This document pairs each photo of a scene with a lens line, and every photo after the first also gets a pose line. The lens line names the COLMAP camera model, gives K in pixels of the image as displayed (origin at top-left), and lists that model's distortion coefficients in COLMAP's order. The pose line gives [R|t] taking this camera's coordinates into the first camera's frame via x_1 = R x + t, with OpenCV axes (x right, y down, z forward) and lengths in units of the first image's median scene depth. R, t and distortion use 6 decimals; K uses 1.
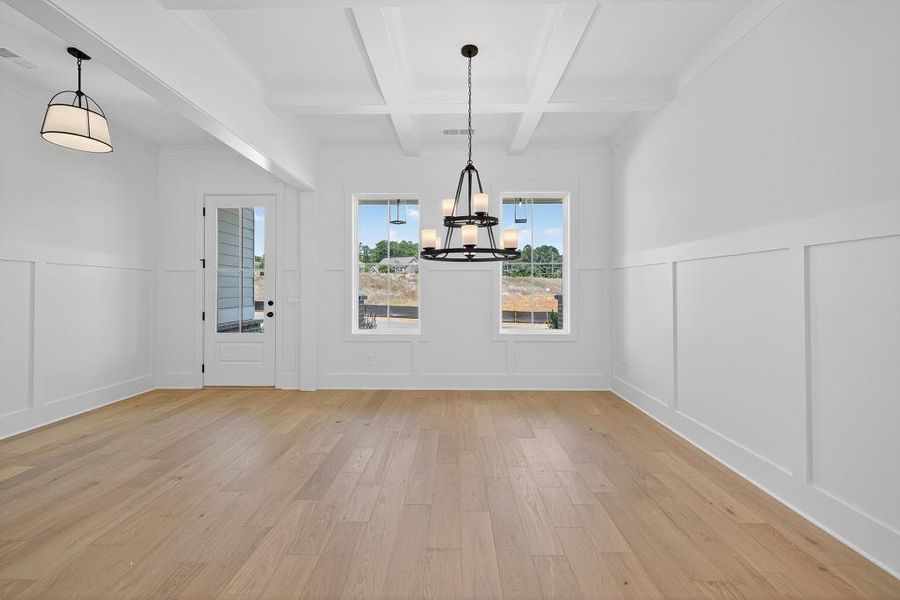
lens RADIAL K [[377.7, 0, 448.1], [0, 377.7, 288.5], [0, 0, 1]] dist [0.008347, -0.000219]
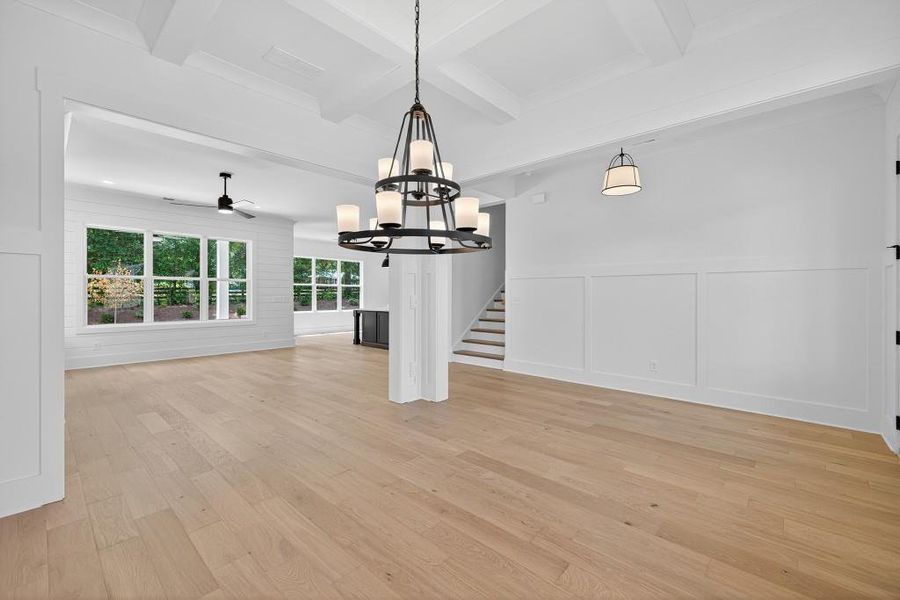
lens RADIAL K [[375.3, 0, 446.2], [0, 375.3, 296.6], [0, 0, 1]] dist [0.005126, -0.000040]
pose [[-0.668988, 0.003579, -0.743265, 0.441087], [0.004419, 0.999990, 0.000838, 0.005085], [0.743260, -0.002724, -0.668997, 1.268556]]
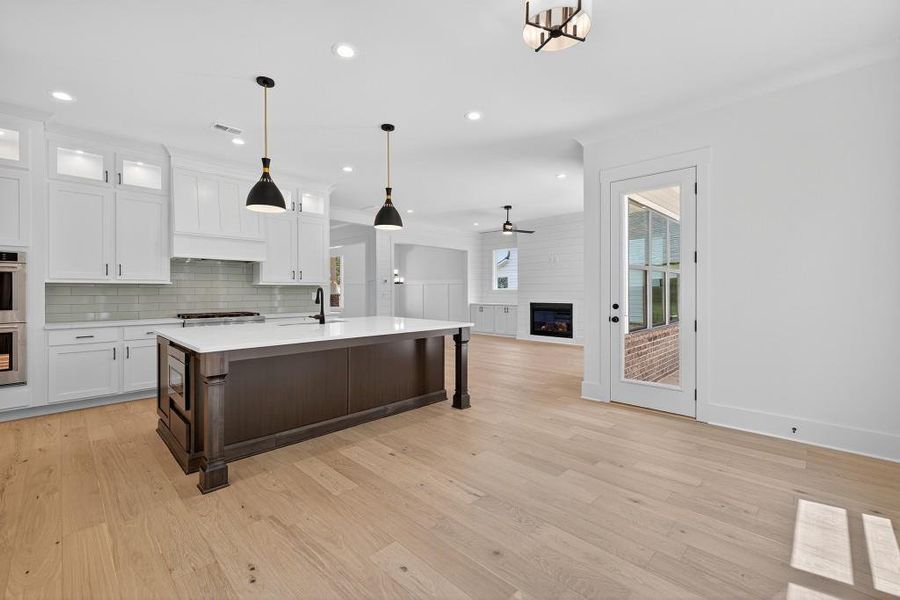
lens RADIAL K [[388.1, 0, 448.1], [0, 388.1, 293.1], [0, 0, 1]] dist [-0.001886, -0.000290]
pose [[0.690067, -0.006483, 0.723717, -2.260140], [-0.000299, 0.999957, 0.009242, -0.016432], [-0.723746, -0.006594, 0.690035, -2.087706]]
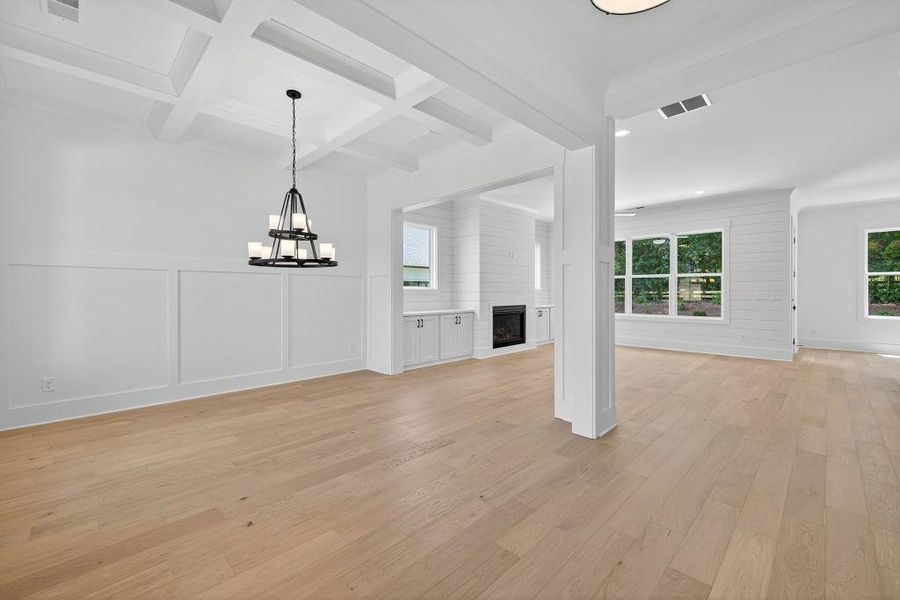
lens RADIAL K [[375.3, 0, 446.2], [0, 375.3, 296.6], [0, 0, 1]] dist [0.005126, -0.000040]
pose [[-0.713706, -0.006226, 0.700418, -0.978247], [-0.000984, 0.999968, 0.007887, 0.009357], [-0.700445, 0.004940, -0.713690, 1.303932]]
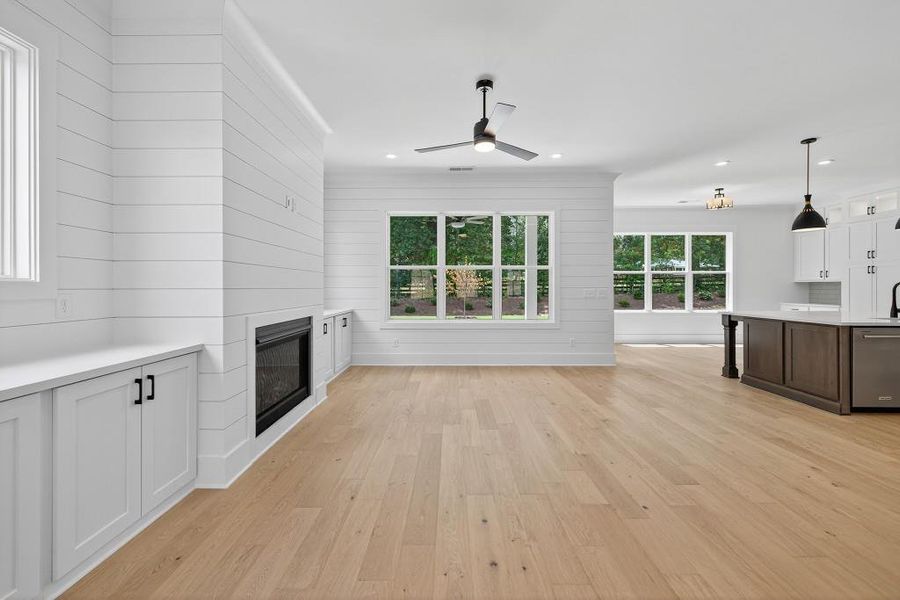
lens RADIAL K [[377.7, 0, 448.1], [0, 377.7, 288.5], [0, 0, 1]] dist [0.008347, -0.000219]
pose [[-0.999946, 0.003139, -0.009943, -0.052899], [0.003161, 0.999993, -0.002150, -0.001724], [0.009937, -0.002181, -0.999948, 0.392085]]
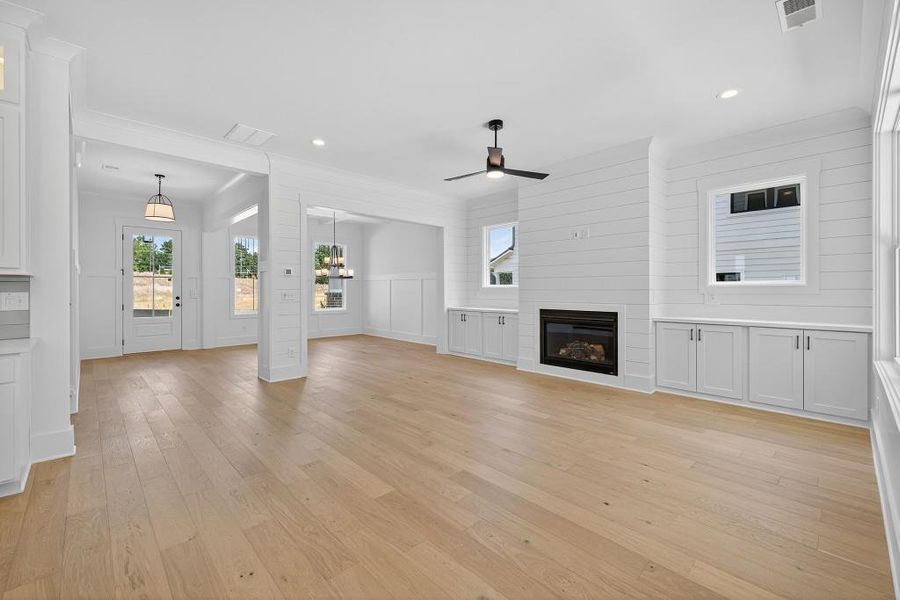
lens RADIAL K [[377.7, 0, 448.1], [0, 377.7, 288.5], [0, 0, 1]] dist [0.008347, -0.000219]
pose [[0.712077, 0.002642, 0.702096, -1.148491], [-0.003560, 0.999994, -0.000153, -0.007548], [-0.702092, -0.002391, 0.712082, -1.403337]]
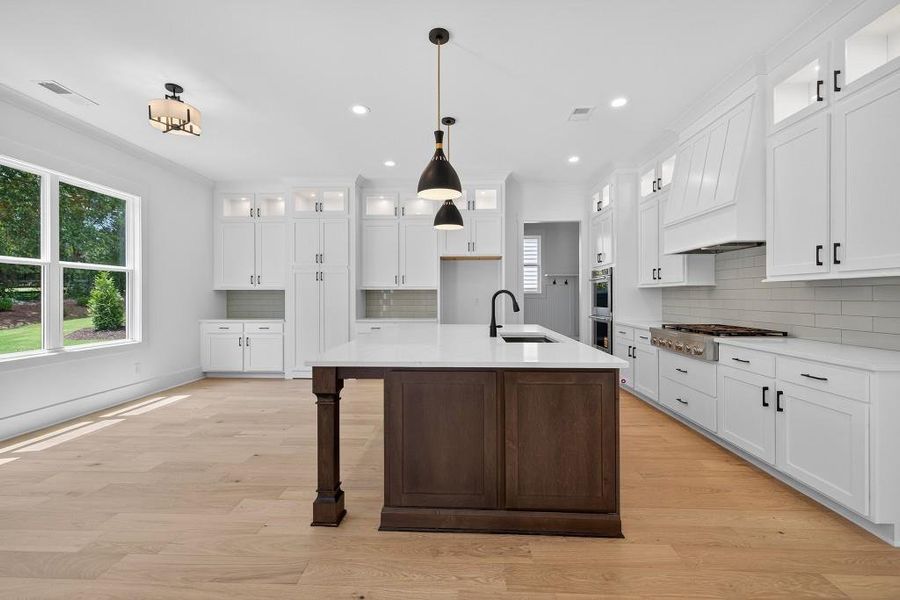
lens RADIAL K [[381.2, 0, 454.3], [0, 381.2, 300.2], [0, 0, 1]] dist [0.002077, 0.000040]
pose [[-0.022632, 0.011586, -0.999677, -0.617756], [0.007549, 0.999906, 0.011418, -0.005393], [0.999715, -0.007288, -0.022718, -0.996741]]
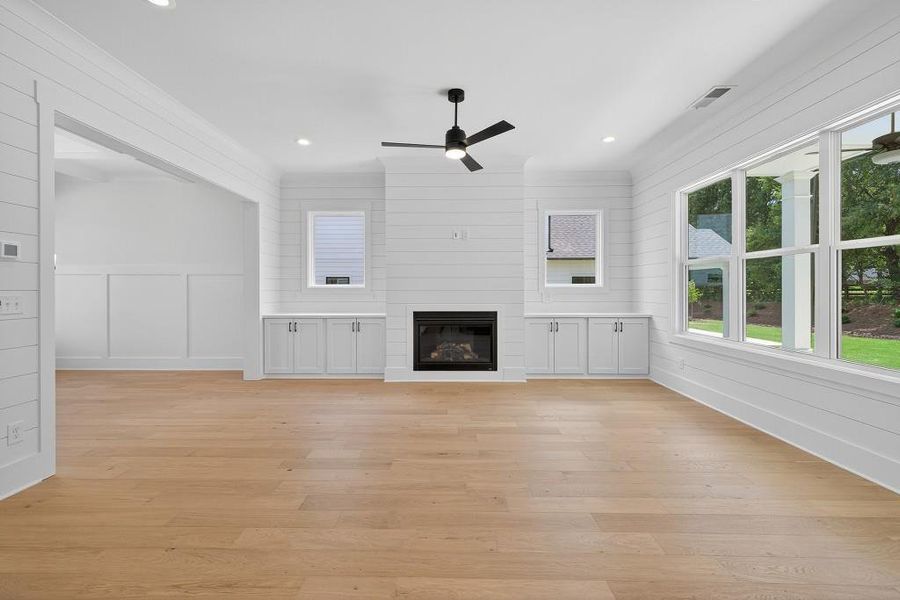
lens RADIAL K [[377.7, 0, 448.1], [0, 377.7, 288.5], [0, 0, 1]] dist [0.008347, -0.000219]
pose [[-0.003223, 0.002216, 0.999992, -1.215353], [-0.004199, 0.999989, -0.002229, -0.008120], [-0.999986, -0.004206, -0.003214, -0.601974]]
